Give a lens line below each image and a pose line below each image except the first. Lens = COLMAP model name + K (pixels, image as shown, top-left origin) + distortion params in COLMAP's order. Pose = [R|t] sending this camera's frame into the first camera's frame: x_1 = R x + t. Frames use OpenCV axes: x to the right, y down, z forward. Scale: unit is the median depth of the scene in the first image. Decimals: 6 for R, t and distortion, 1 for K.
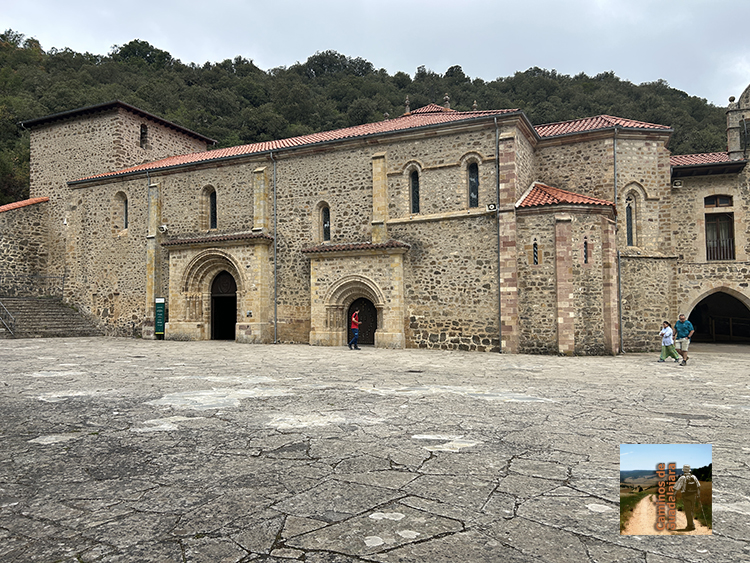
lens RADIAL K [[554.3, 0, 375.0], [0, 554.3, 281.5], [0, 0, 1]] dist [-0.008456, -0.001346]
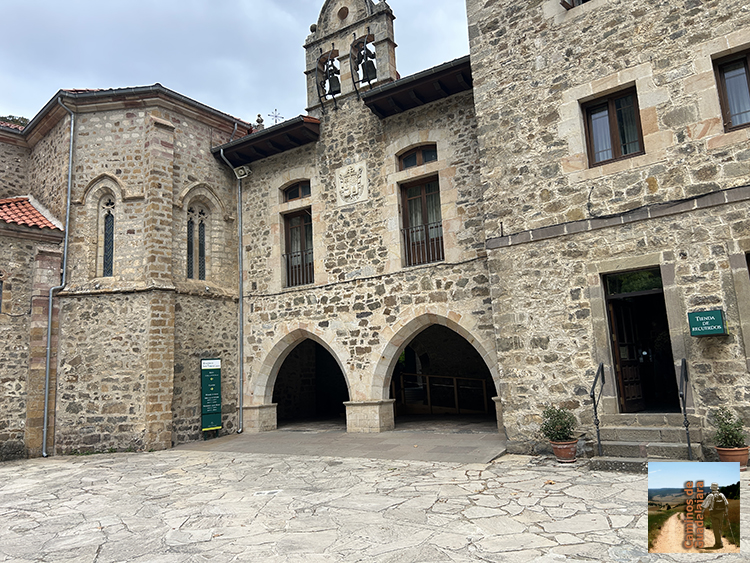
lens RADIAL K [[554.3, 0, 375.0], [0, 554.3, 281.5], [0, 0, 1]] dist [-0.008456, -0.001346]
pose [[0.979409, -0.088389, -0.181509, 0.867557], [0.070267, 0.992096, -0.103963, 0.027322], [0.189263, 0.089069, 0.977878, 0.448520]]
